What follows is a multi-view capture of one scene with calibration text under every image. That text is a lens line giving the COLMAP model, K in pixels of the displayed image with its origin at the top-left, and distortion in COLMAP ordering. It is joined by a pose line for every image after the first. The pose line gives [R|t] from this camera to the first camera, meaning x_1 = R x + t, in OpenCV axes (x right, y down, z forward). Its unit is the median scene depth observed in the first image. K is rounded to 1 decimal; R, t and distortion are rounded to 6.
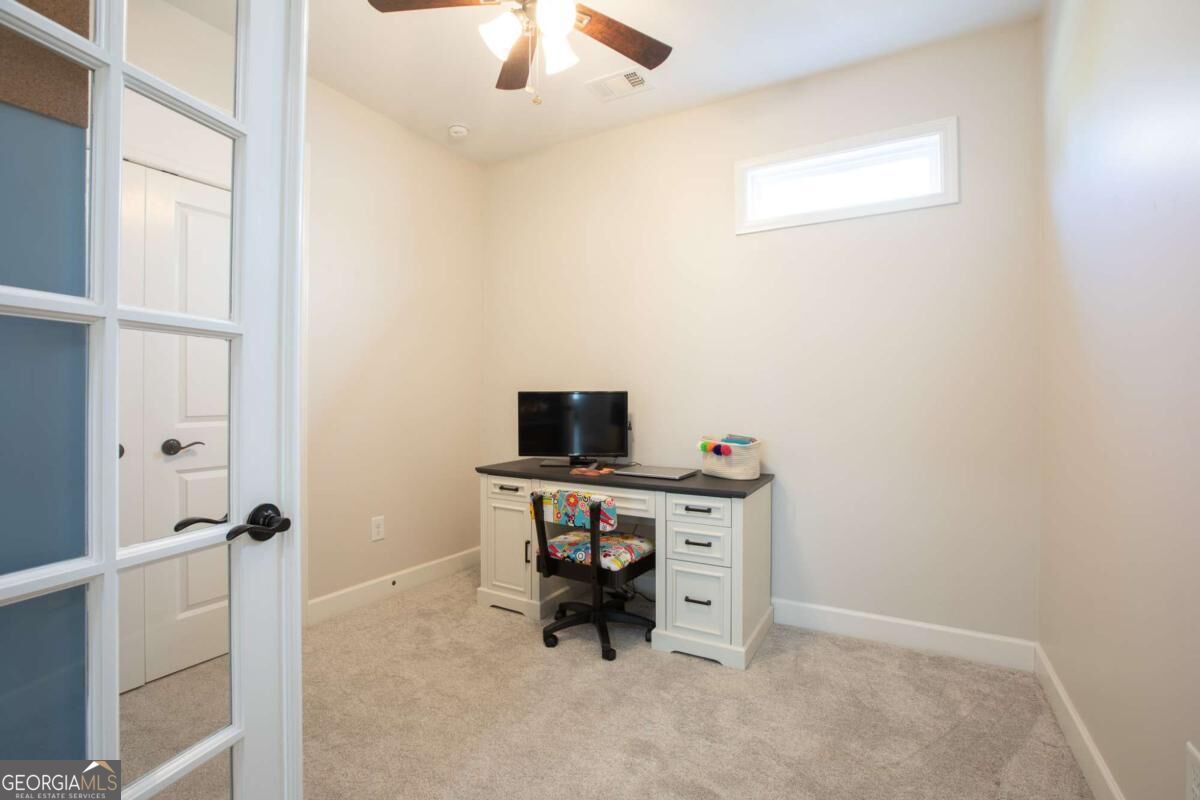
lens RADIAL K [[561.1, 0, 600.0], [0, 561.1, 400.0], [0, 0, 1]] dist [-0.013907, -0.000433]
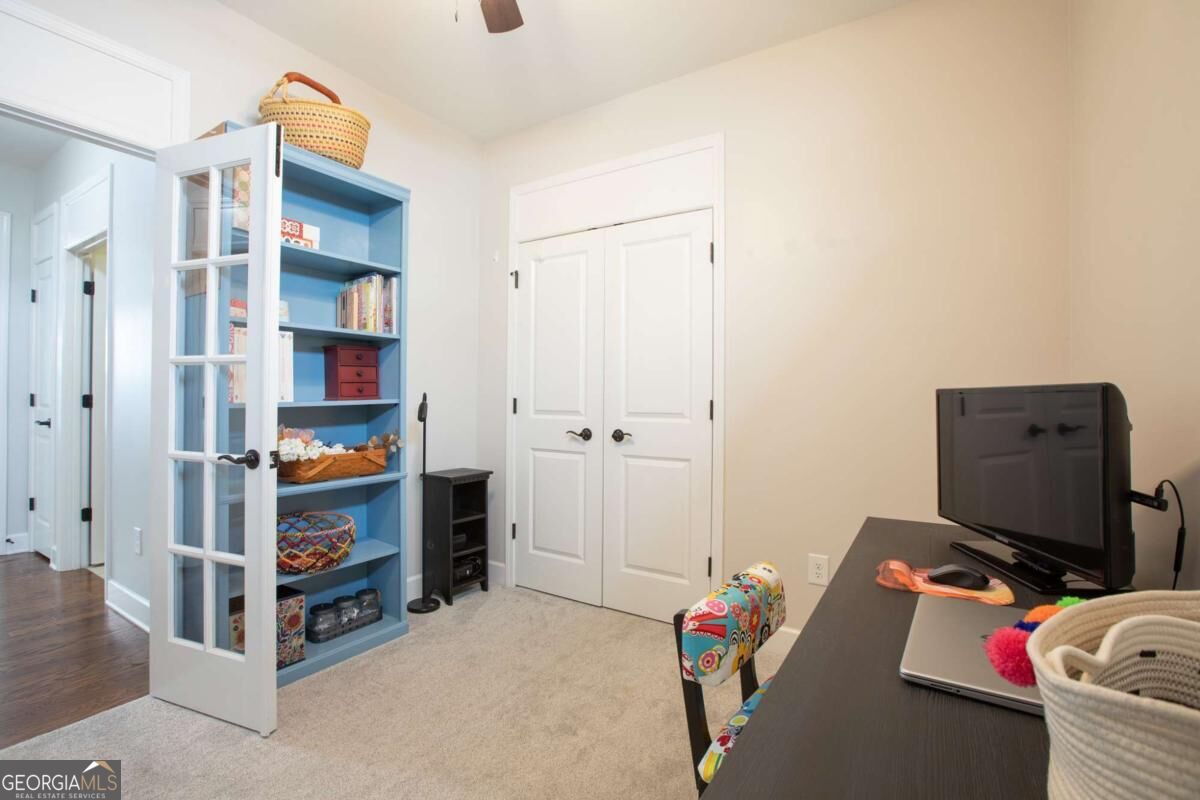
lens RADIAL K [[561.1, 0, 600.0], [0, 561.1, 400.0], [0, 0, 1]] dist [-0.013907, -0.000433]
pose [[-0.062636, 0.009605, -0.997990, 0.525691], [-0.006806, 0.999926, 0.010050, -0.011280], [0.998013, 0.007421, -0.062566, 1.014781]]
